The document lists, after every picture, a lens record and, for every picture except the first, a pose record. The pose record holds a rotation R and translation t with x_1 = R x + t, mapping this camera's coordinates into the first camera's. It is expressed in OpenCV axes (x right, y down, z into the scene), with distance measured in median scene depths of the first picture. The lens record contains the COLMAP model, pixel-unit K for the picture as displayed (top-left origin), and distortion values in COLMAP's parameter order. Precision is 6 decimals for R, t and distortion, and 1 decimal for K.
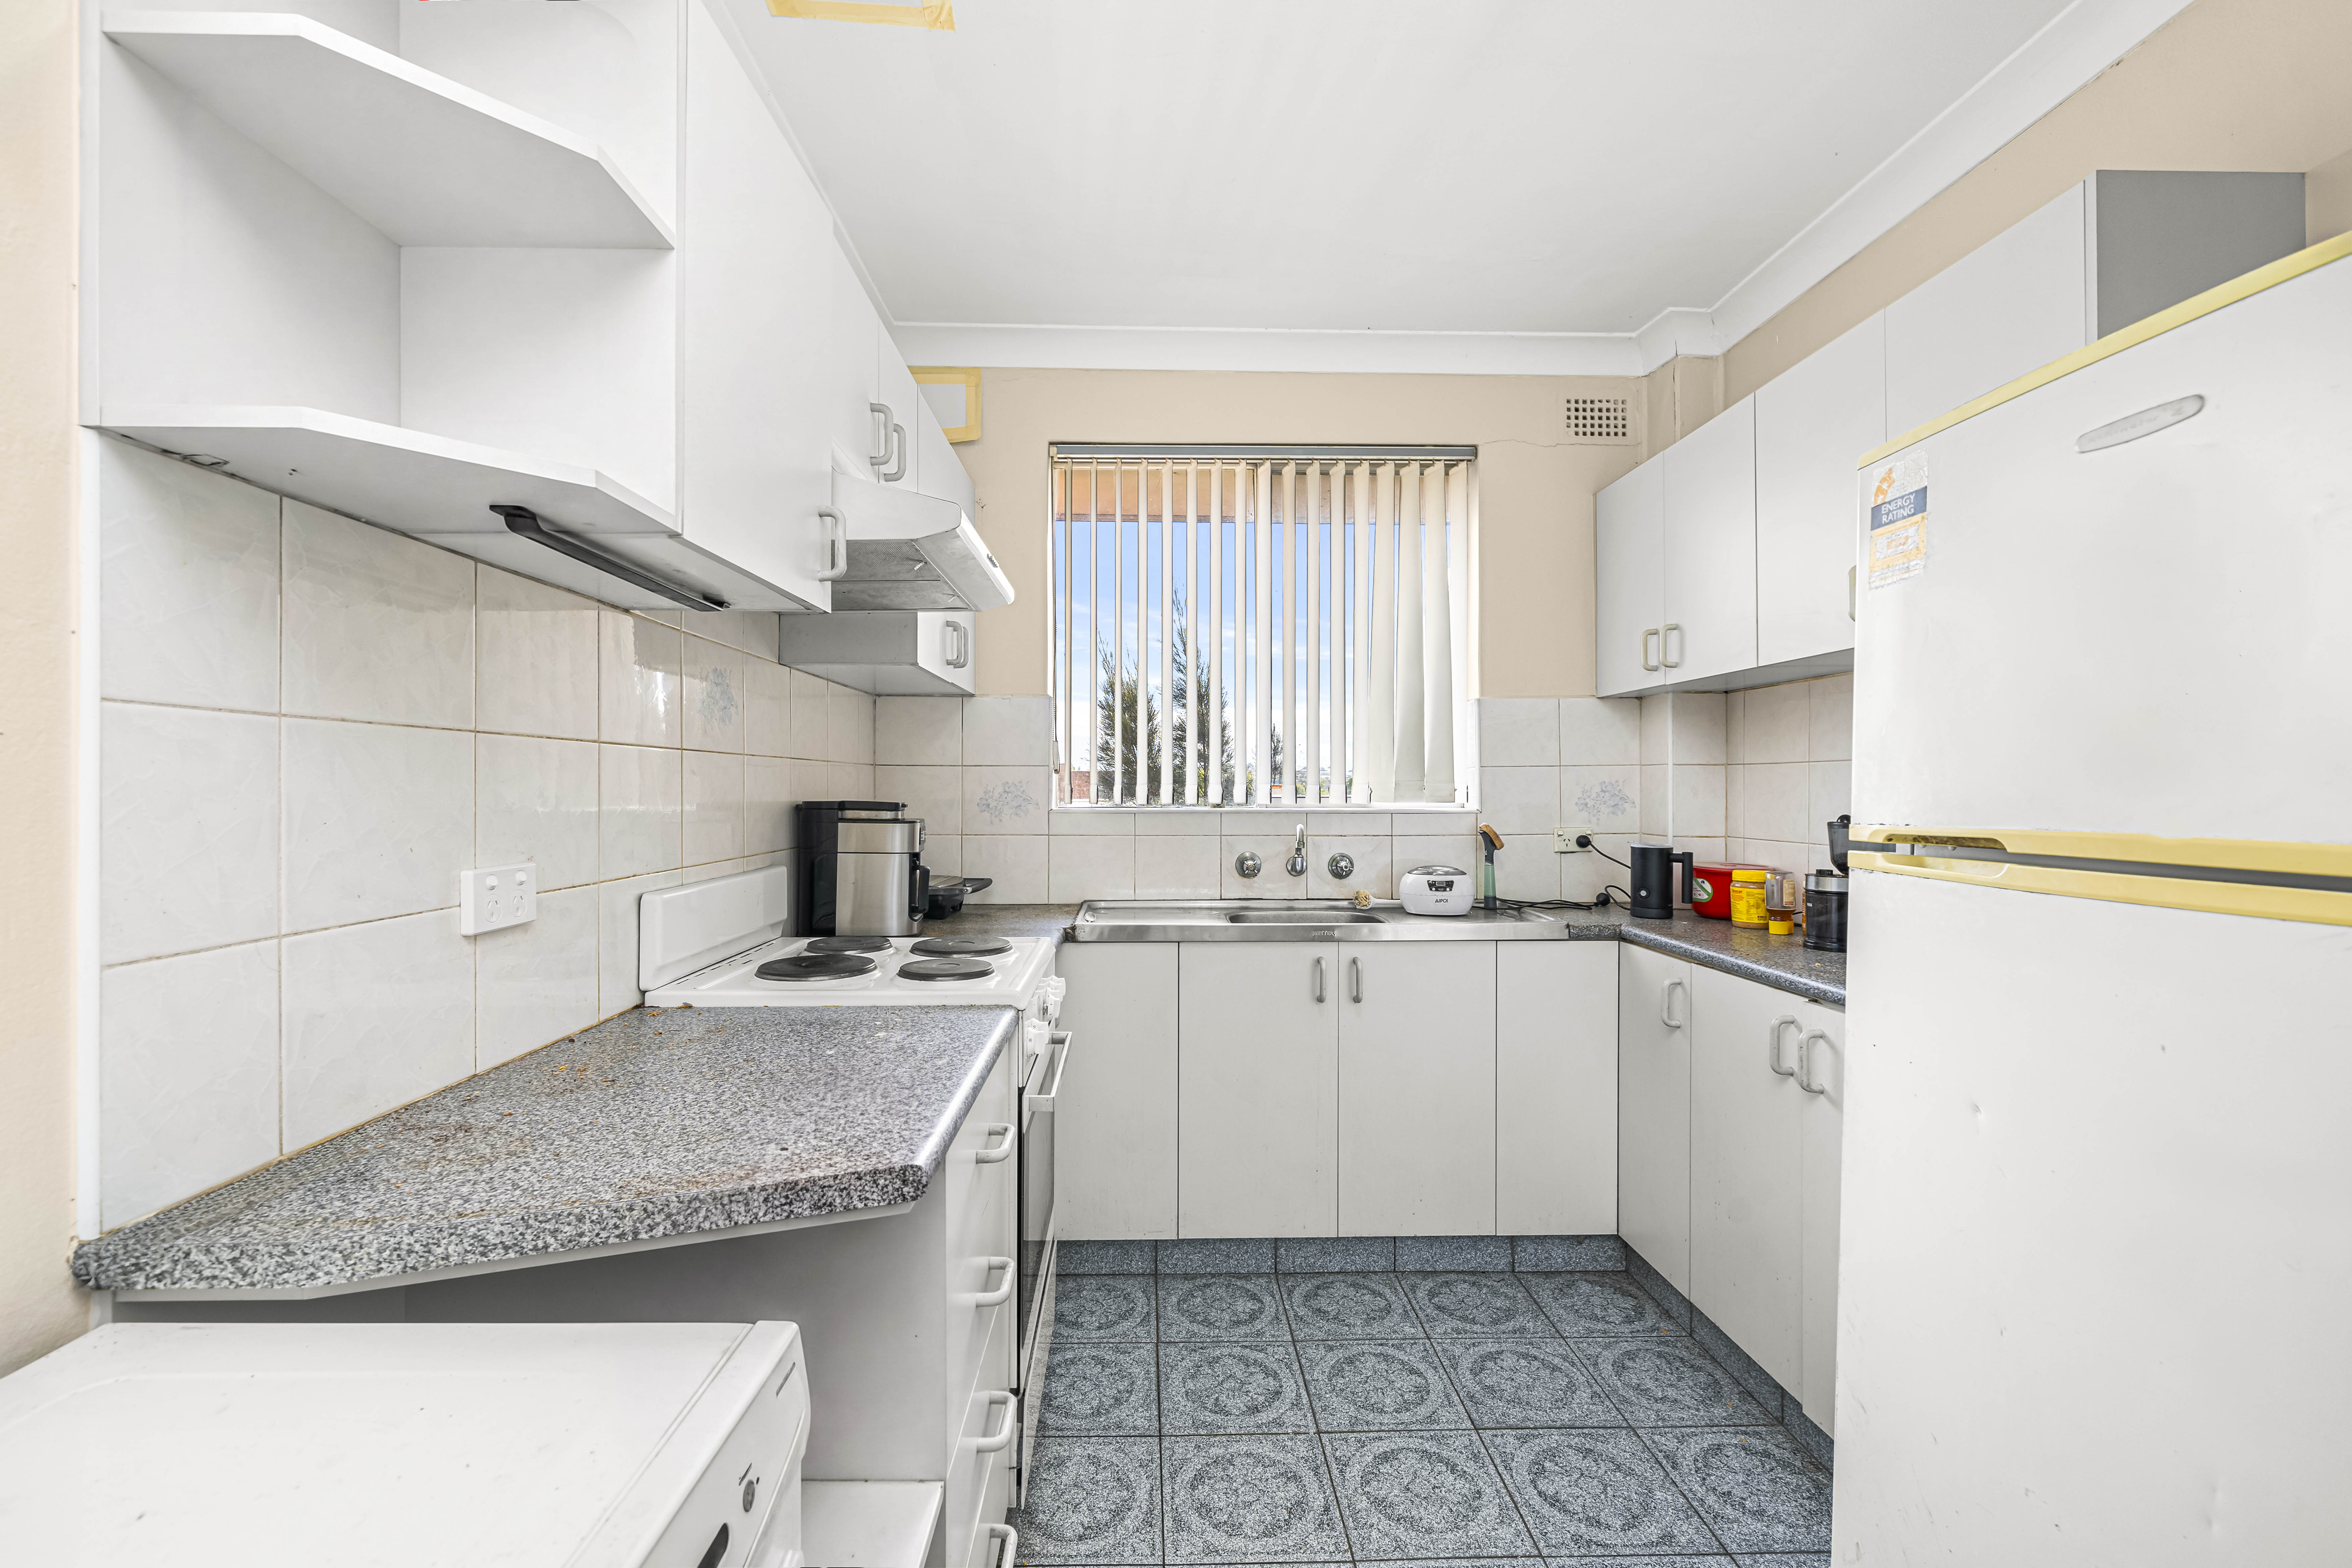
lens RADIAL K [[954.6, 0, 1169.4], [0, 954.6, 790.7], [0, 0, 1]] dist [-0.000959, -0.000330]
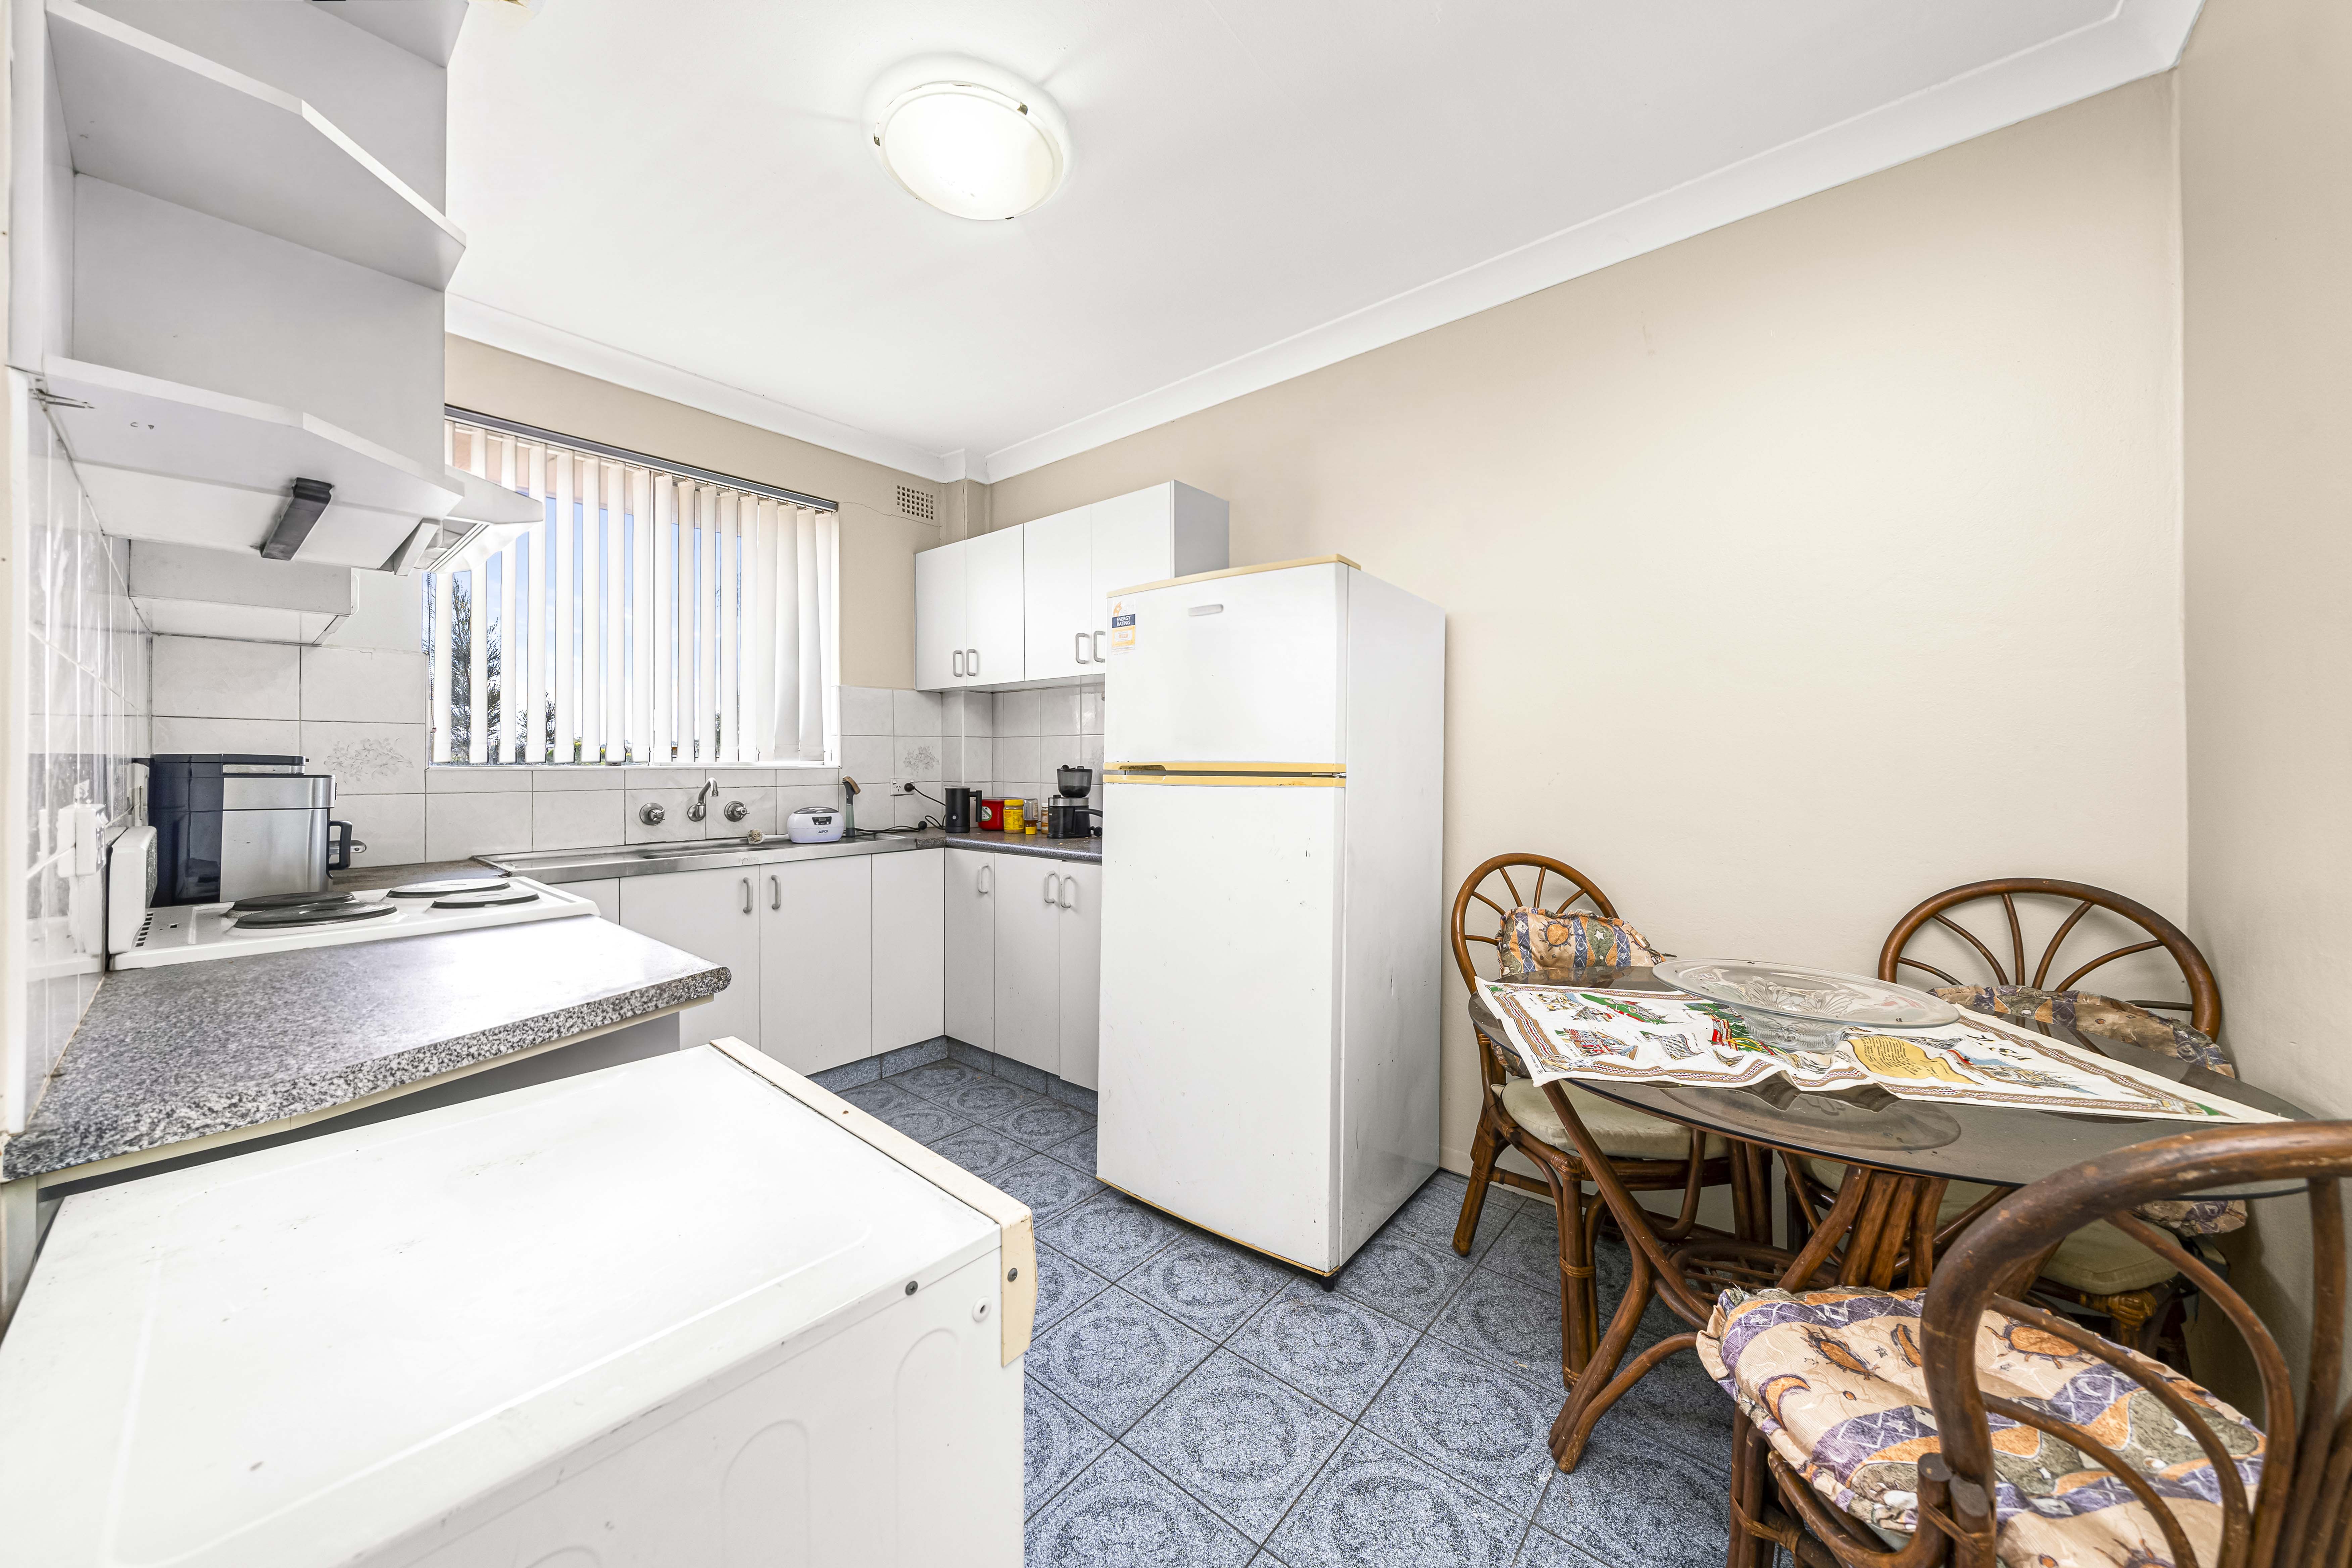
lens RADIAL K [[814.5, 0, 1175.2], [0, 814.5, 768.4], [0, 0, 1]] dist [-0.000015, 0.000018]
pose [[0.661048, -0.006902, 0.750312, -0.278445], [0.001303, 0.999967, 0.008050, 0.016690], [-0.750343, -0.004344, 0.661035, -0.167276]]
